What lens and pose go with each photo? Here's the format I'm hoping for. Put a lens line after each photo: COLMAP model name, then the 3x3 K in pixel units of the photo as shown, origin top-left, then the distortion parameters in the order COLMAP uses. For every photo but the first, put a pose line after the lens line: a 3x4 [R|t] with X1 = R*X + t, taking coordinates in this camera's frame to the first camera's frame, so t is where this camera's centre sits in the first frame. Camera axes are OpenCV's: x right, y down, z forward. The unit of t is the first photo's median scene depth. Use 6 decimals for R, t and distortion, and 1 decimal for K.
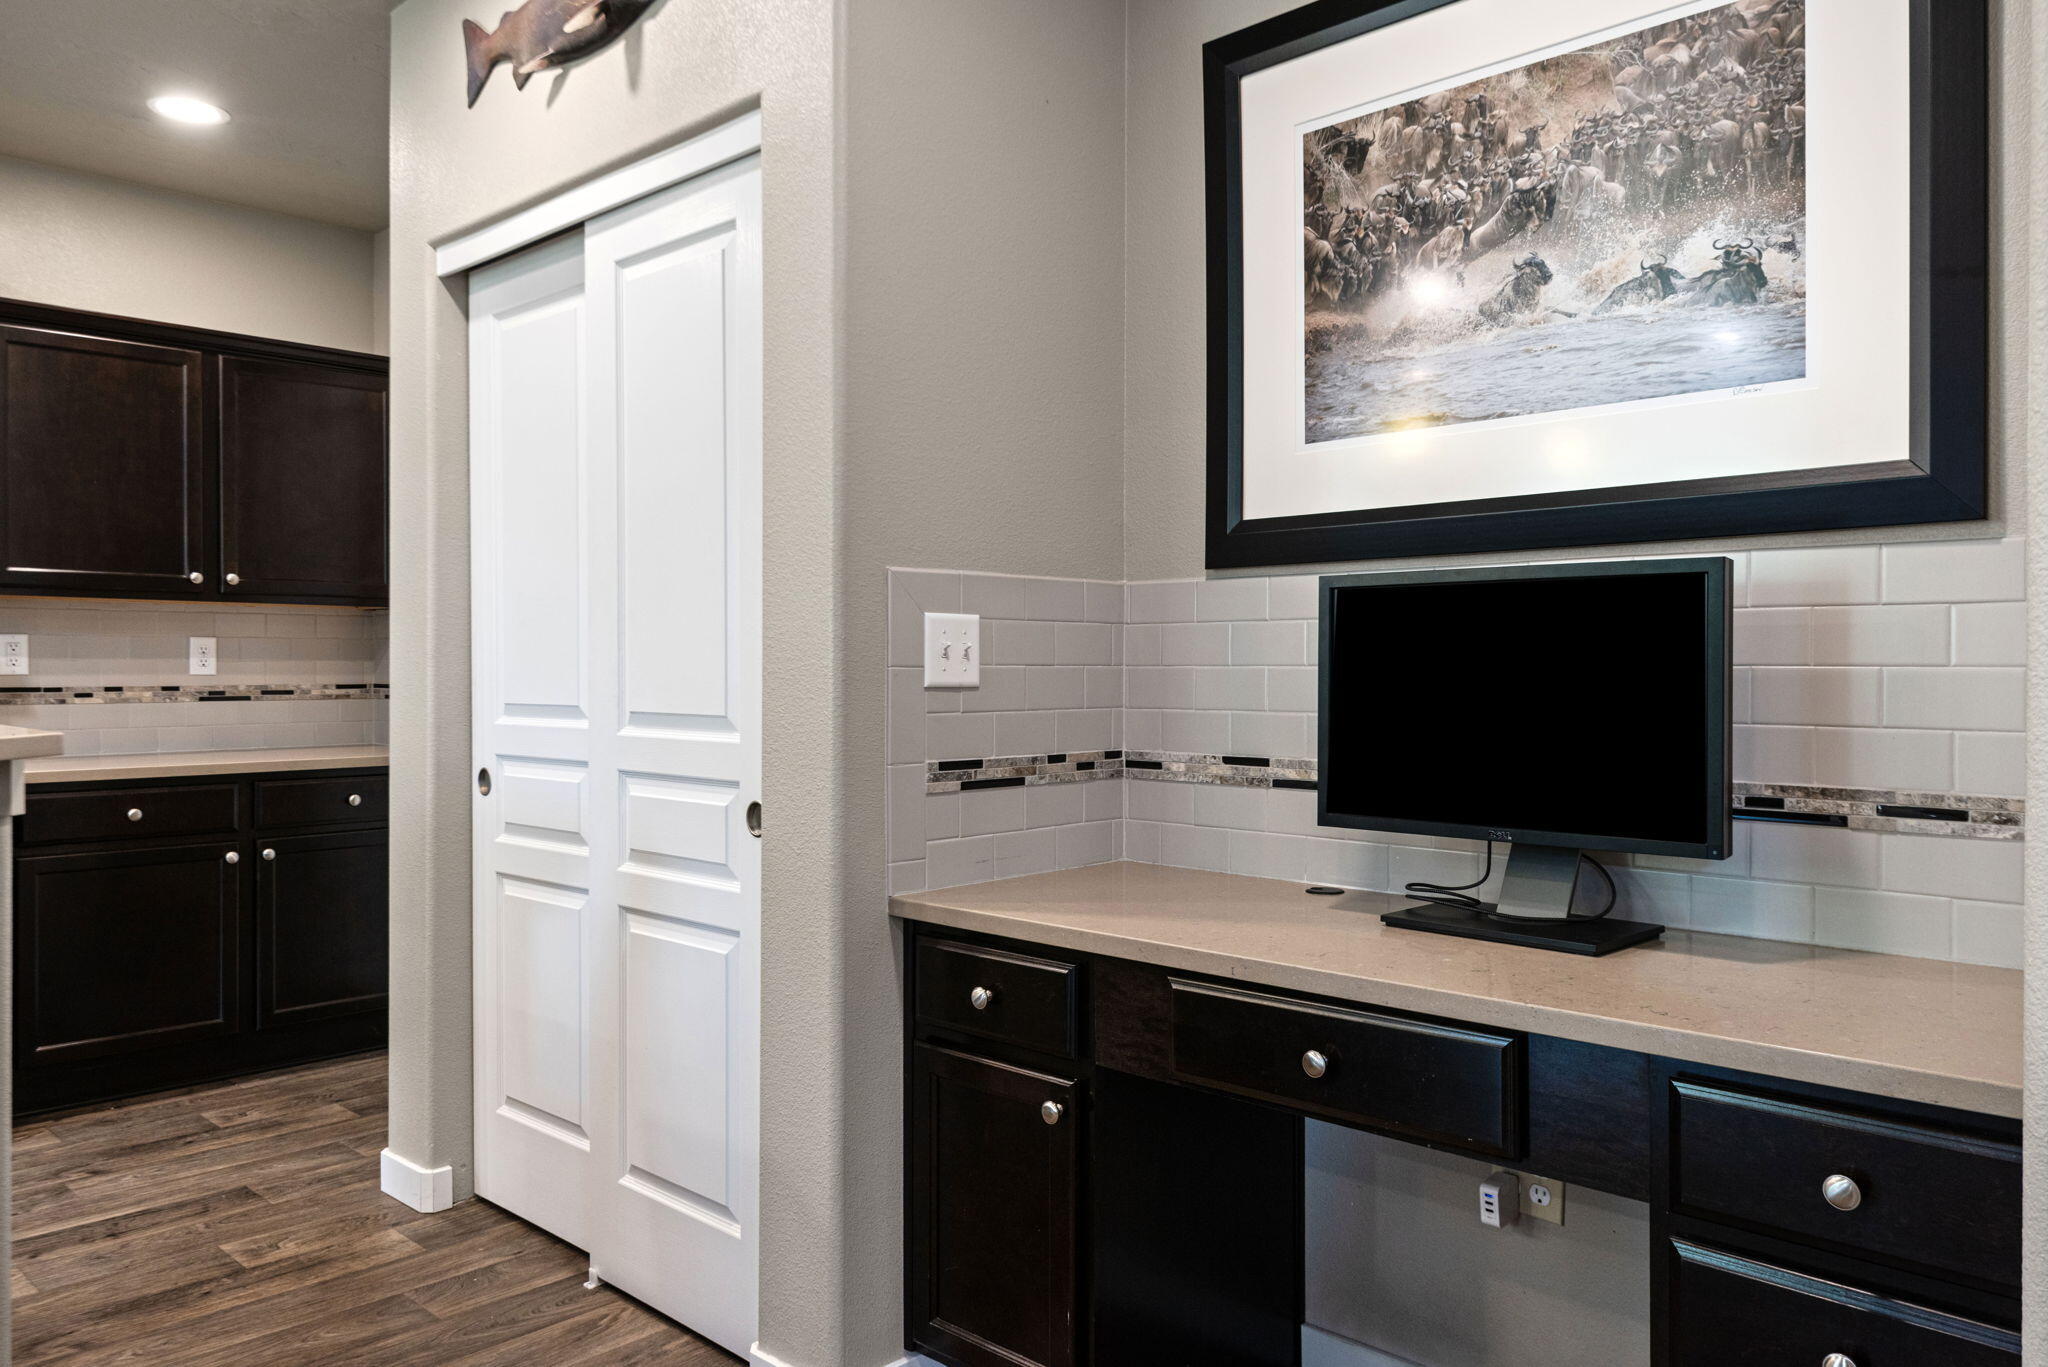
lens RADIAL K [[1397.7, 0, 1078.2], [0, 1397.7, 676.2], [0, 0, 1]] dist [0.029973, -0.024162]
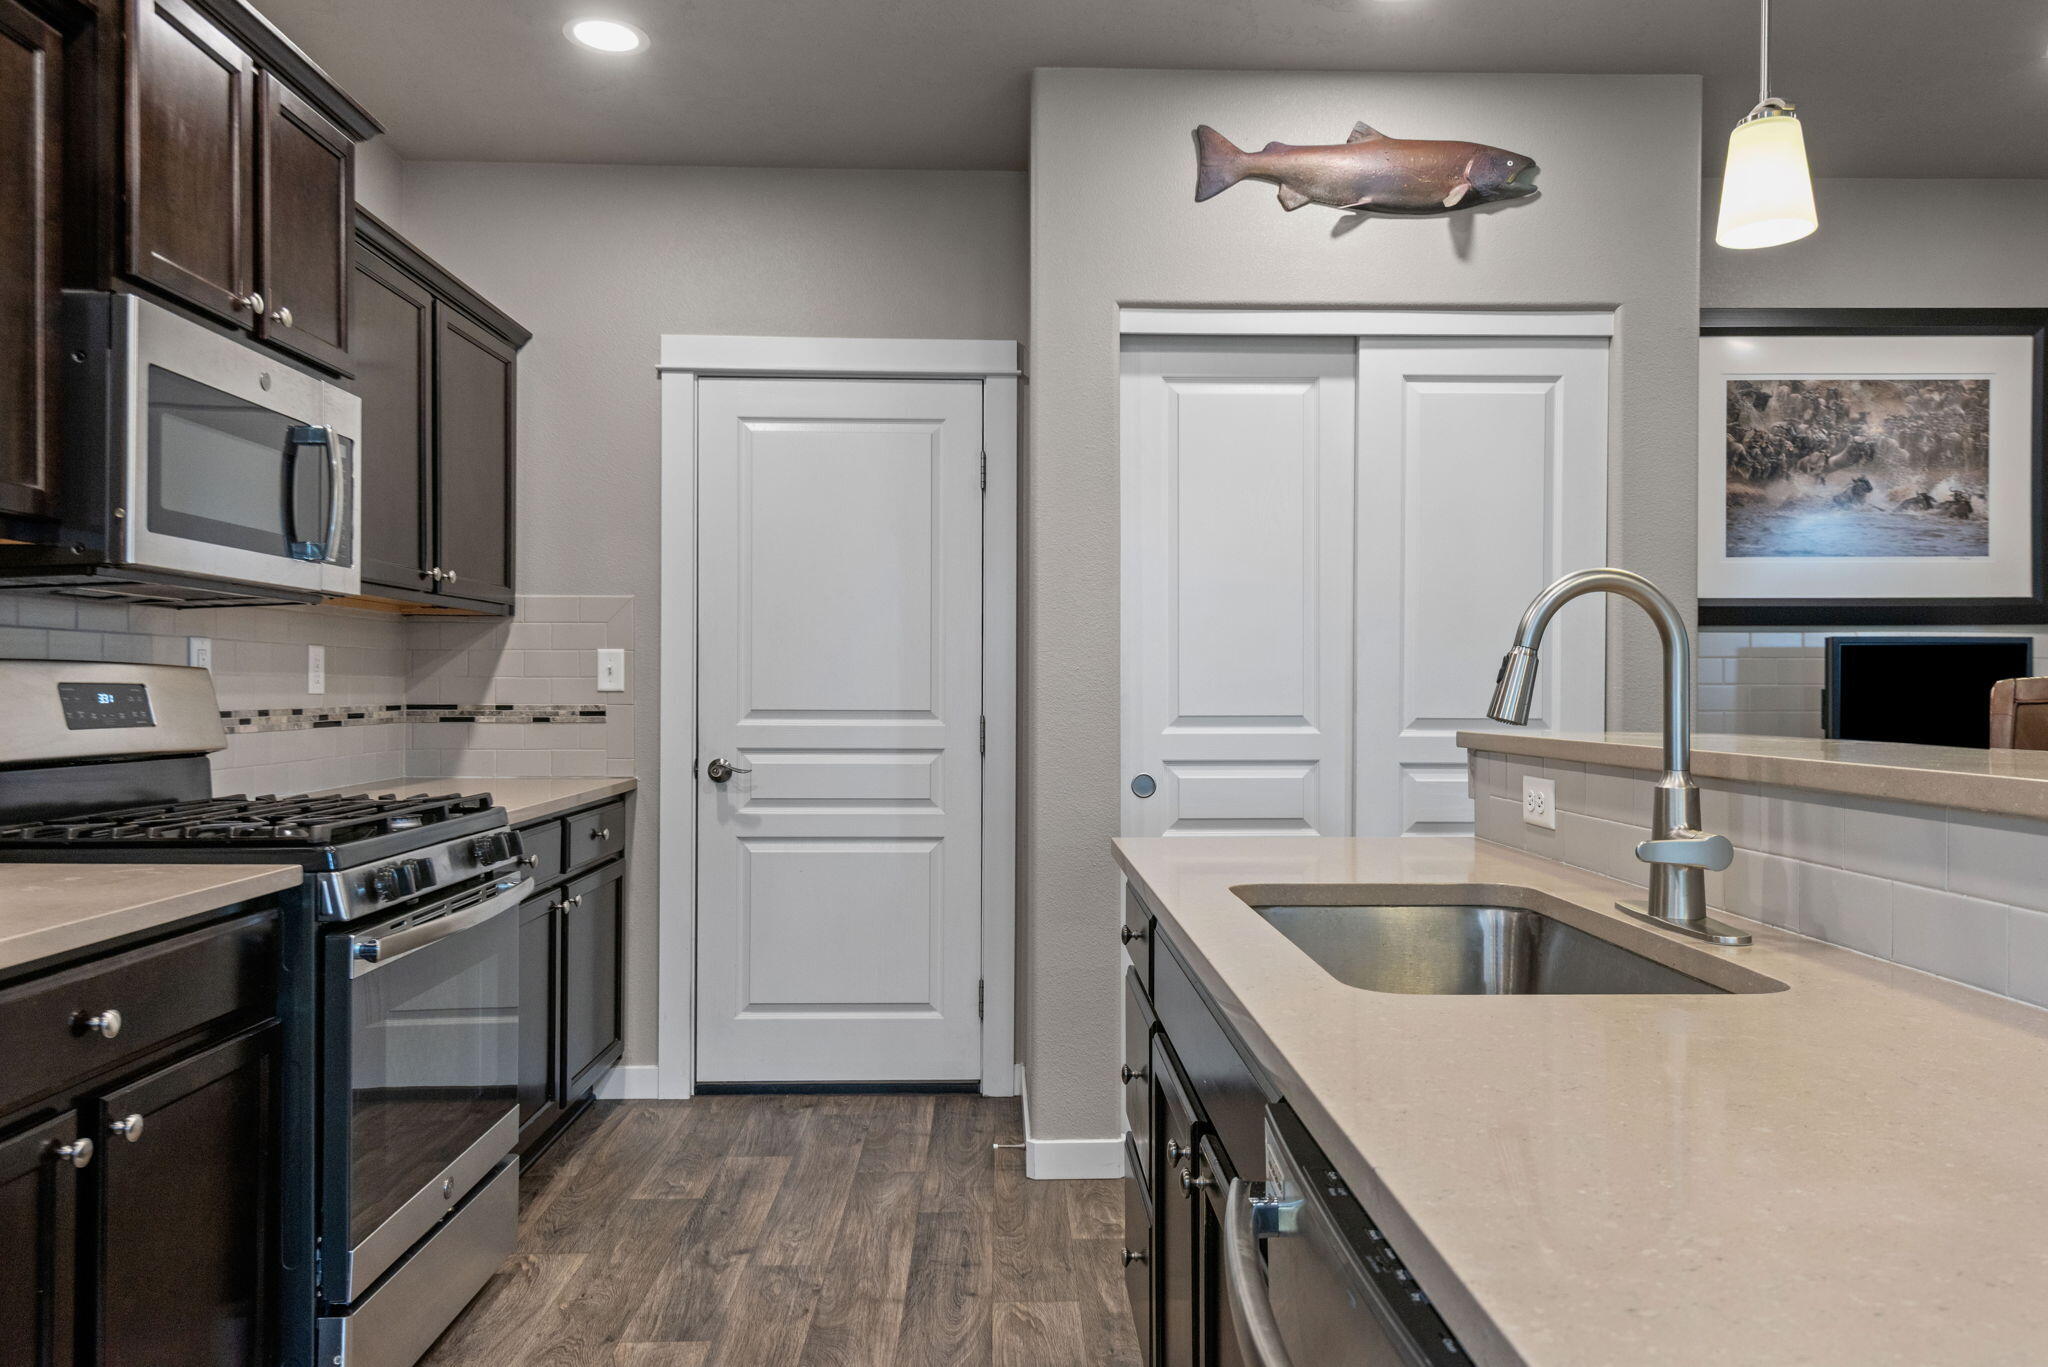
lens RADIAL K [[1325.7, 0, 1023.1], [0, 1325.7, 689.1], [0, 0, 1]] dist [0.037159, -0.030811]
pose [[0.737621, -0.000706, 0.675215, -1.656596], [0.003810, 0.999988, -0.003117, 0.000302], [-0.675205, 0.004872, 0.737614, 0.374853]]
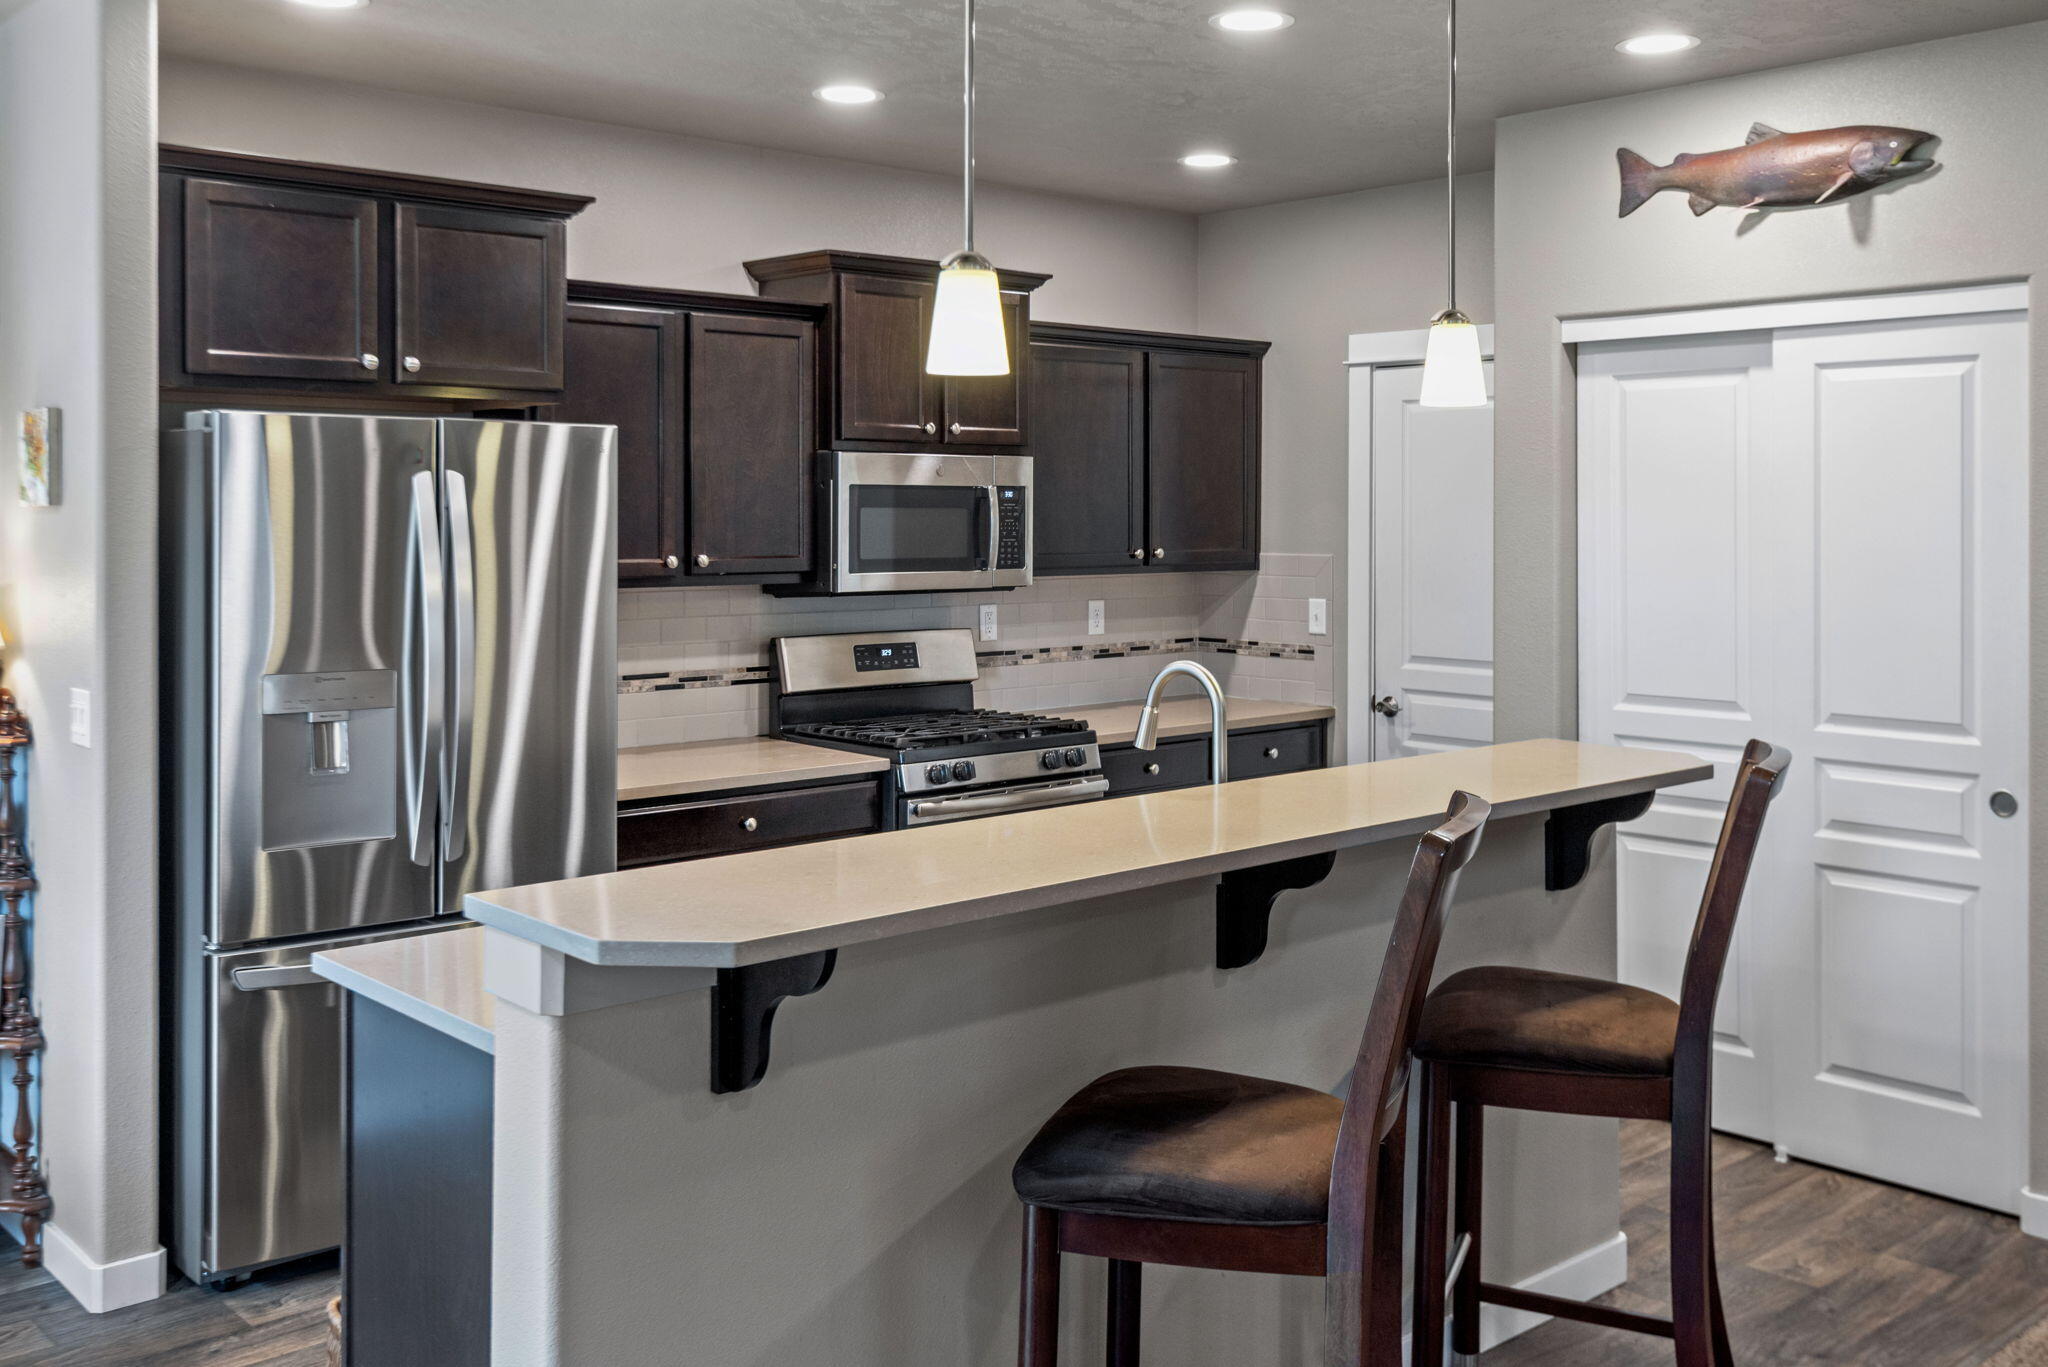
lens RADIAL K [[1814.3, 0, 1201.2], [0, 1814.3, 534.3], [0, 0, 1]] dist [0.054125, -0.003778]
pose [[0.998902, 0.002249, -0.046793, -0.942258], [-0.002203, 0.999997, 0.001035, -0.161126], [0.046795, -0.000930, 0.998904, -0.817004]]
